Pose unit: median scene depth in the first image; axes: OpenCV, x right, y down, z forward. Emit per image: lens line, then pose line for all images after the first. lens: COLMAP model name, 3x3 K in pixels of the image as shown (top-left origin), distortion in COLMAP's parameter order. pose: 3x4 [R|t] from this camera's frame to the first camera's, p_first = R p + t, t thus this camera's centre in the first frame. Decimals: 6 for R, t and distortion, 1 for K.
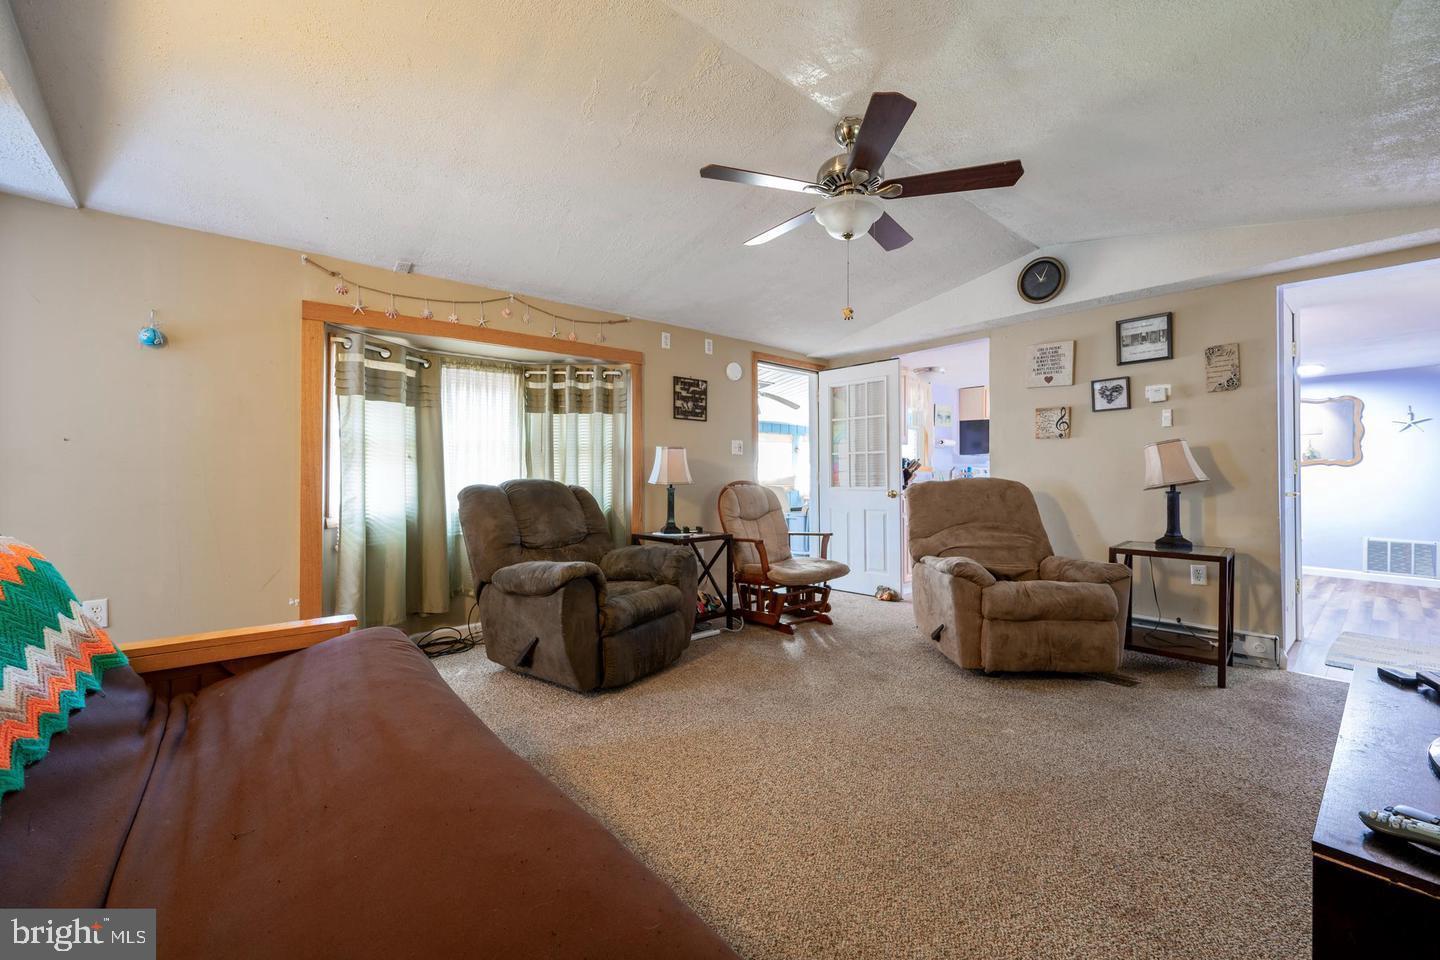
lens RADIAL K [[577.6, 0, 732.1], [0, 577.6, 475.4], [0, 0, 1]] dist [-0.002412, -0.000266]
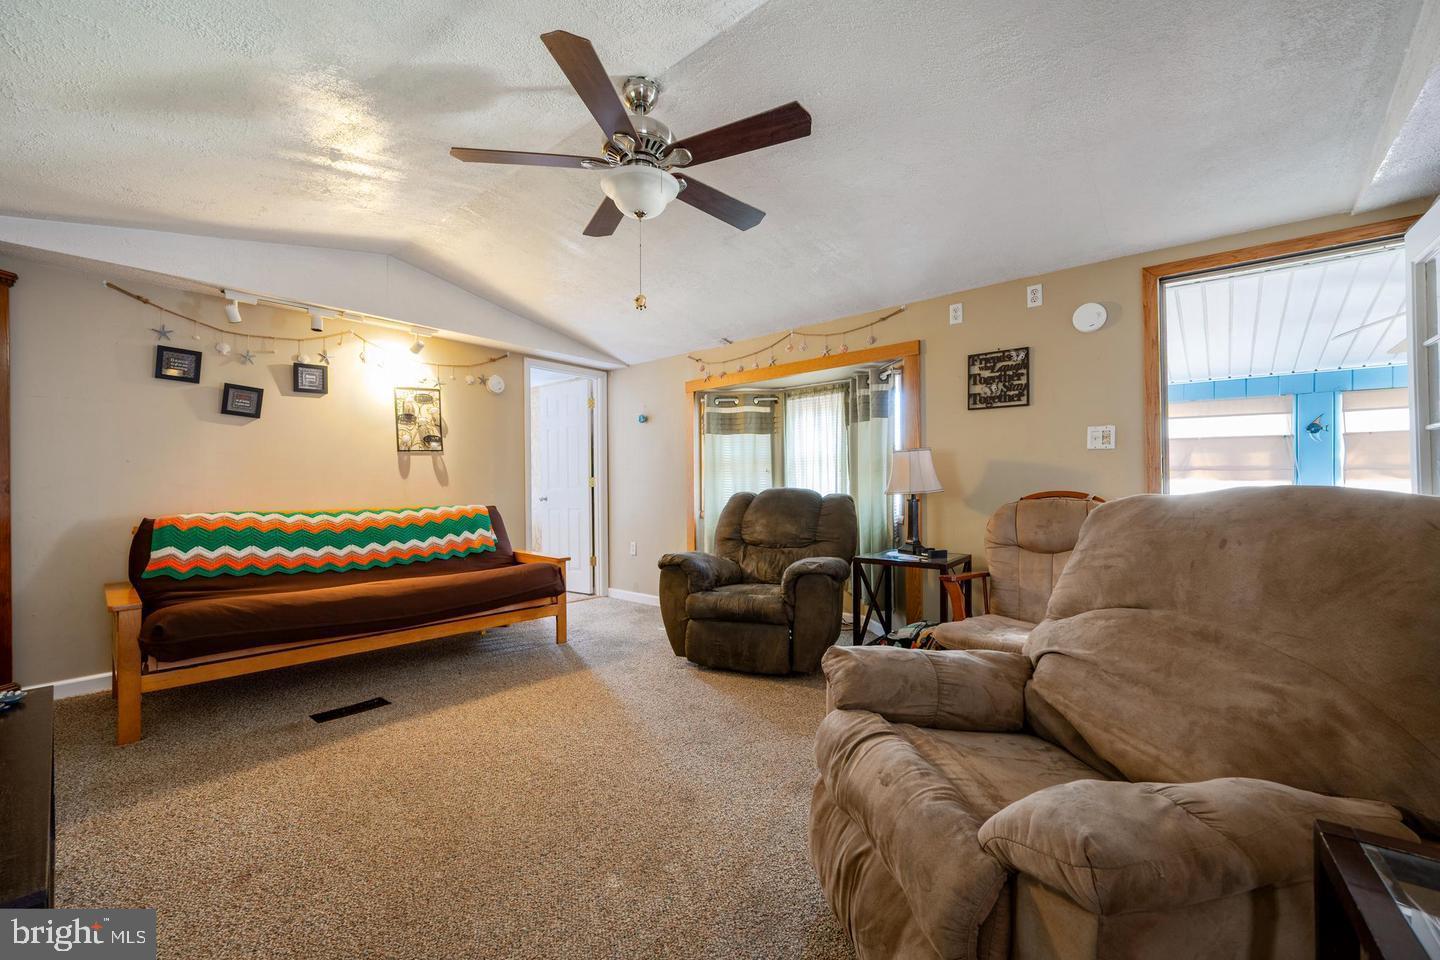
lens RADIAL K [[577.6, 0, 729.0], [0, 577.6, 486.0], [0, 0, 1]] dist [-0.002412, -0.000266]
pose [[0.150873, -0.002620, -0.988550, 0.615862], [0.003995, 0.999990, -0.002040, 0.003864], [0.988545, -0.003641, 0.150881, 0.563357]]
